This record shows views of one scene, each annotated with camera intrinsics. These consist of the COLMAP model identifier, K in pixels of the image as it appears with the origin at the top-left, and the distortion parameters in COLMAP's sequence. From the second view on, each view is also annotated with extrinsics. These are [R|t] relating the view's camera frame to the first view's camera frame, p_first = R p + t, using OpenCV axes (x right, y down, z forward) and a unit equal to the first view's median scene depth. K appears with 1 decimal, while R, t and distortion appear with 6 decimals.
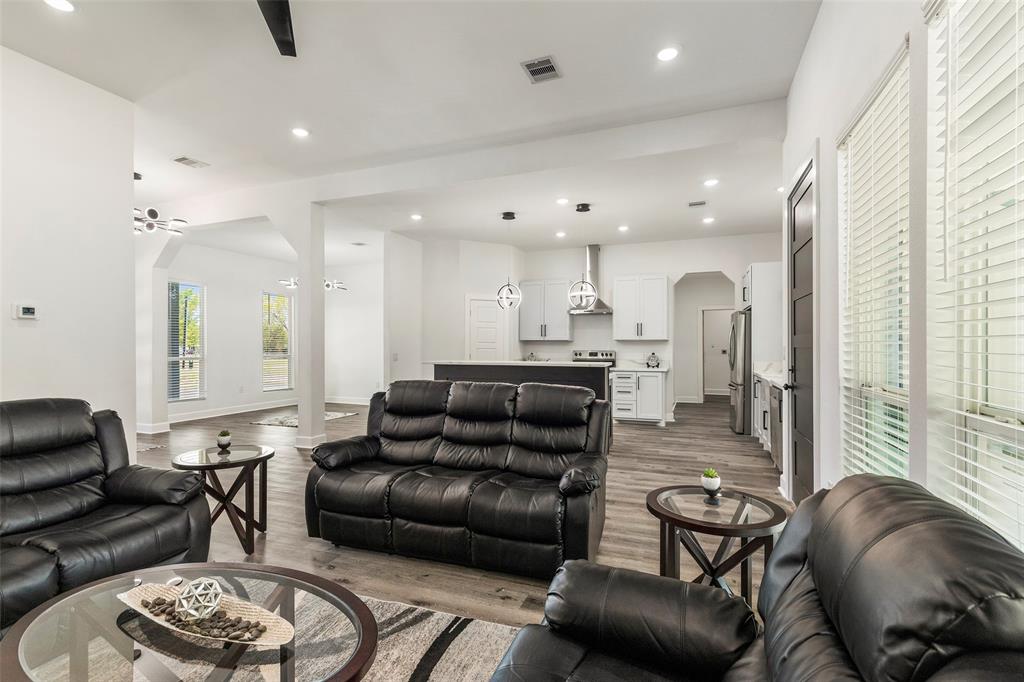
lens RADIAL K [[471.3, 0, 513.4], [0, 471.3, 341.2], [0, 0, 1]] dist [-0.003596, -0.000594]
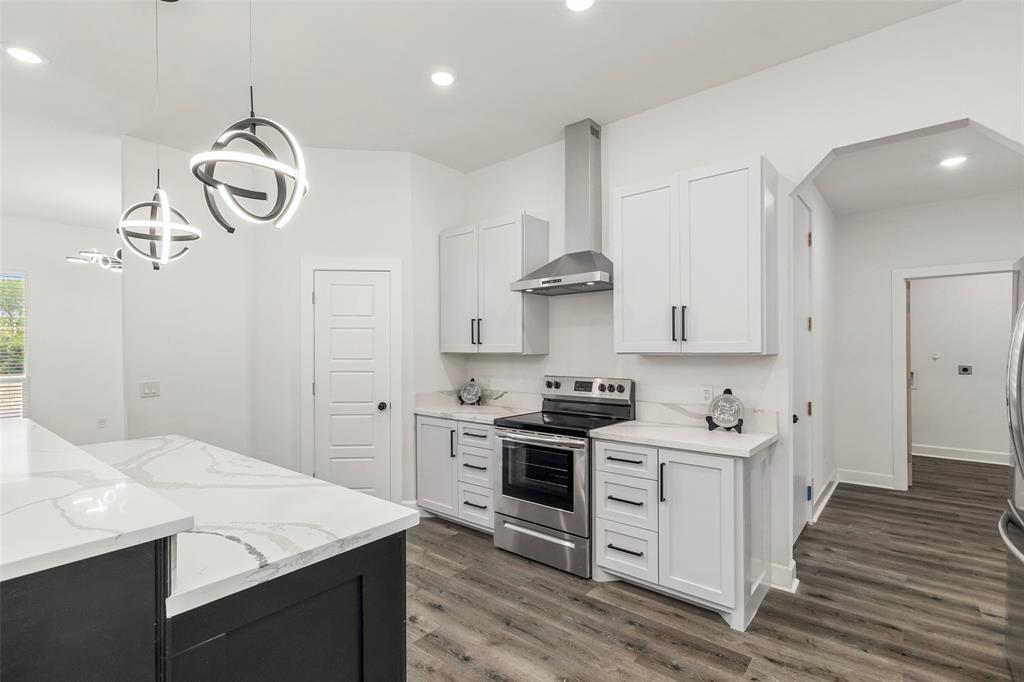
lens RADIAL K [[471.3, 0, 513.9], [0, 471.3, 349.3], [0, 0, 1]] dist [-0.003596, -0.000594]
pose [[0.946157, -0.006526, -0.323642, 0.256884], [0.011318, 0.999852, 0.012928, -0.011513], [0.323510, -0.015895, 0.946091, 0.605539]]
